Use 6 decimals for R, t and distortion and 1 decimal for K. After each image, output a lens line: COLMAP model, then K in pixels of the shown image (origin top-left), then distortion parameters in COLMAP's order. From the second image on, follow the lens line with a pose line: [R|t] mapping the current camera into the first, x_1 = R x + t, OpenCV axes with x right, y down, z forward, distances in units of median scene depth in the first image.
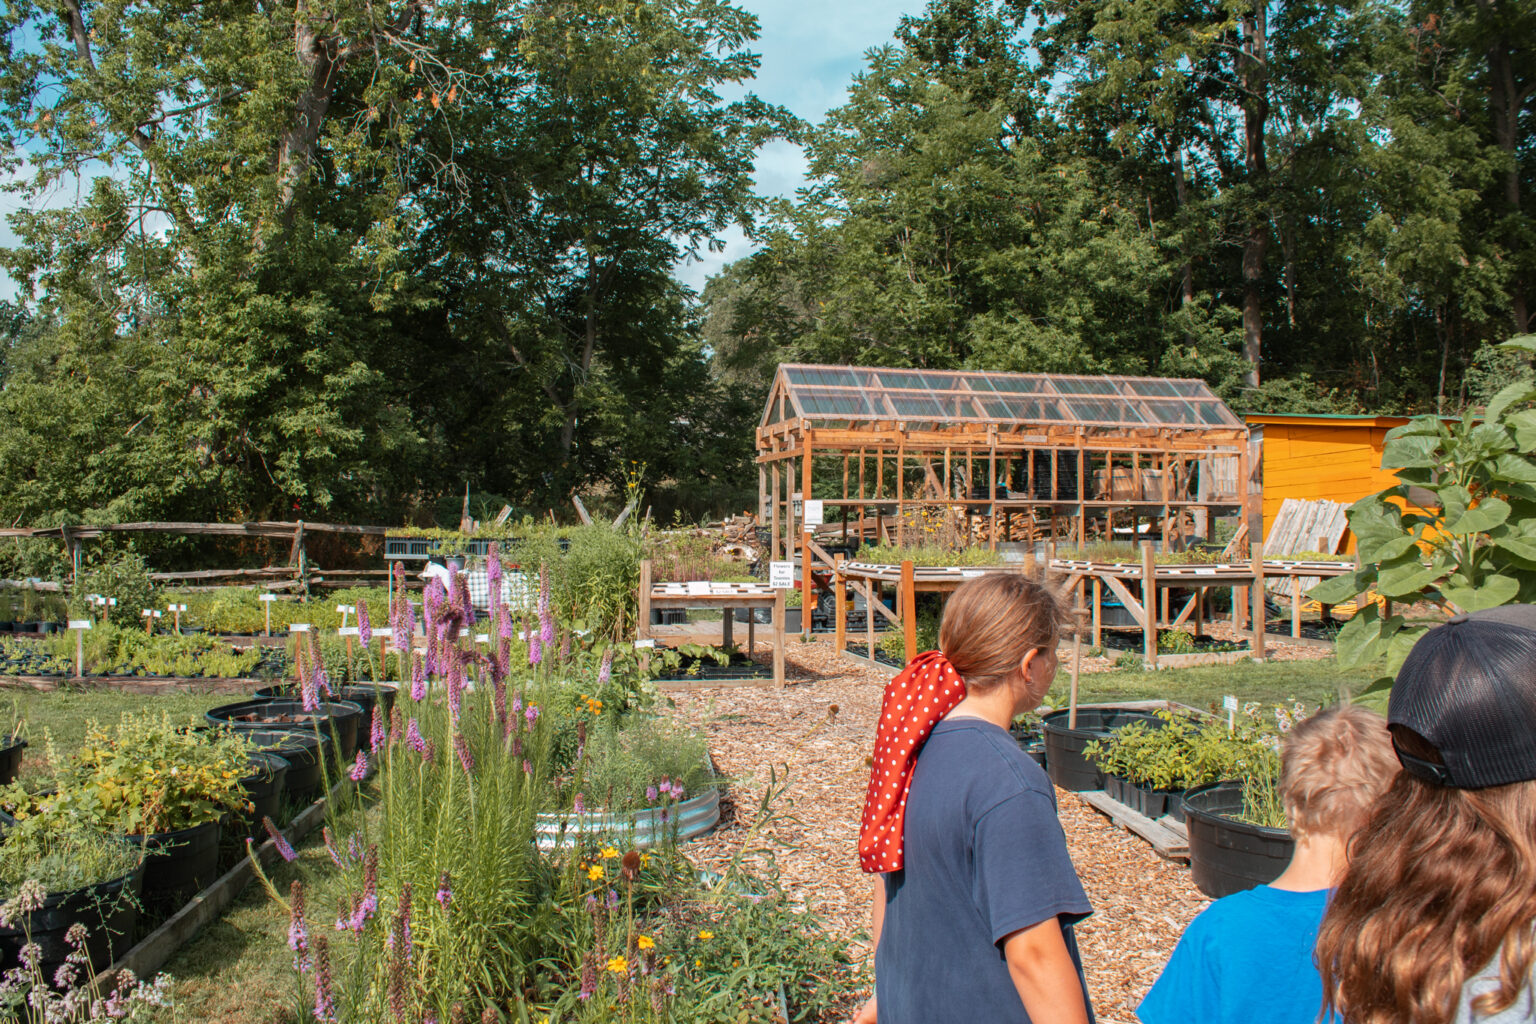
lens RADIAL K [[1310.0, 0, 768.0], [0, 1310.0, 512.0], [0, 0, 1]] dist [-0.183384, 0.165302]
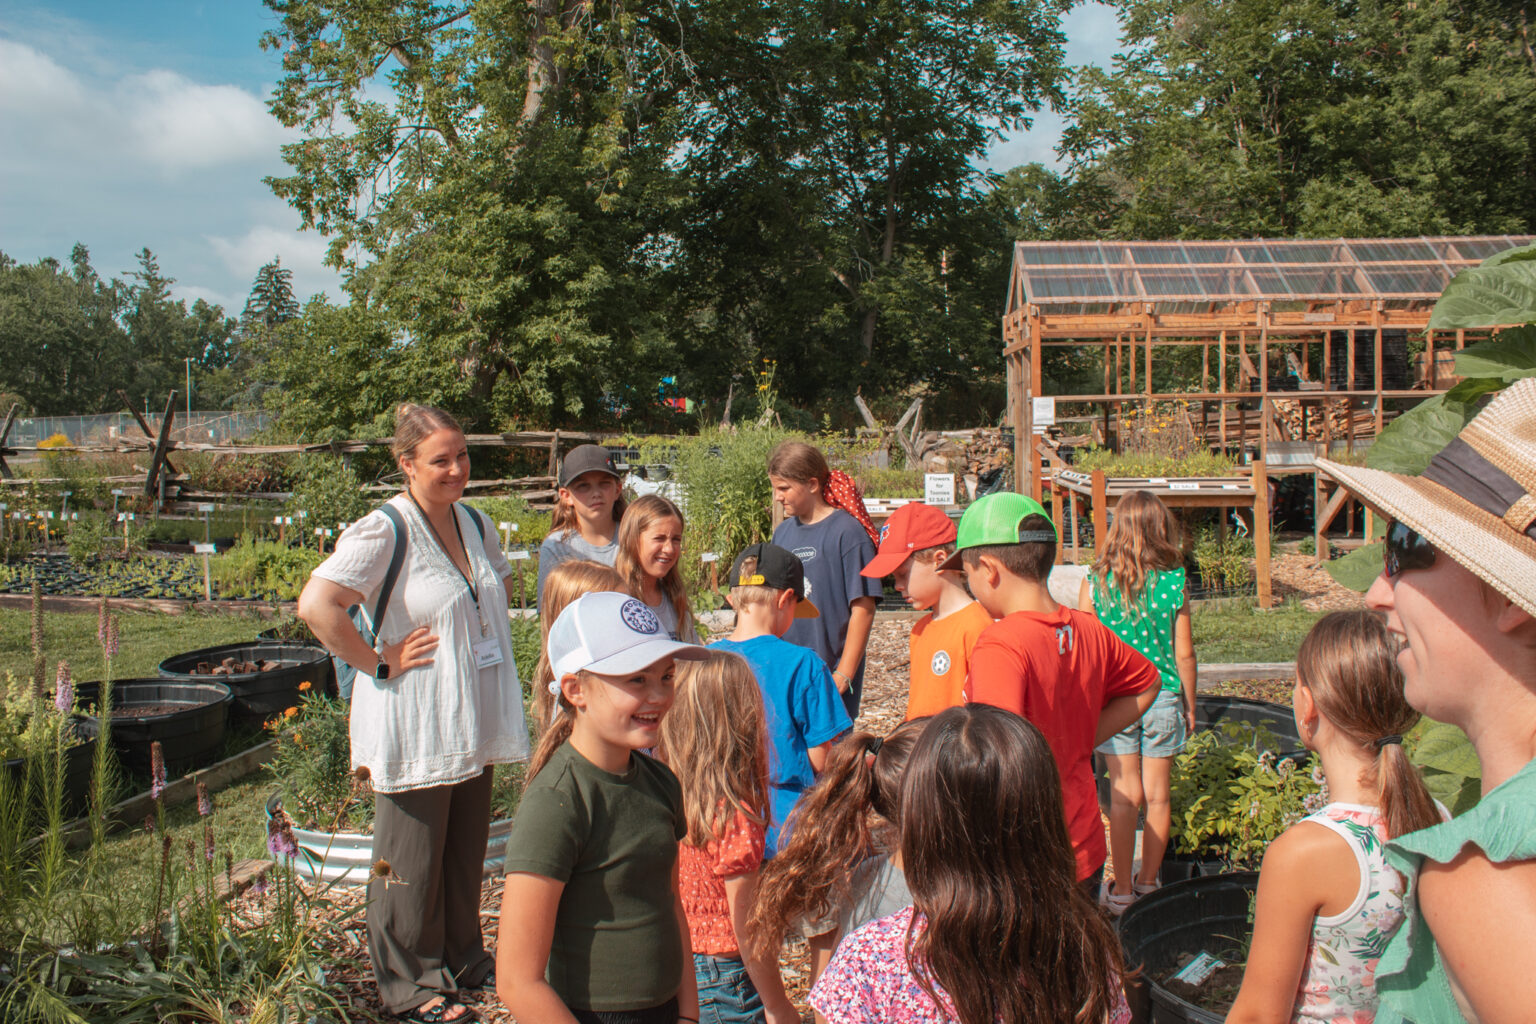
lens RADIAL K [[1275.3, 0, 757.2], [0, 1275.3, 515.4], [0, 0, 1]] dist [-0.169917, 0.142375]
pose [[0.952001, 0.000600, -0.306096, 0.089232], [0.025200, 0.996450, 0.080330, -0.002287], [0.305057, -0.084188, 0.948605, 0.111427]]
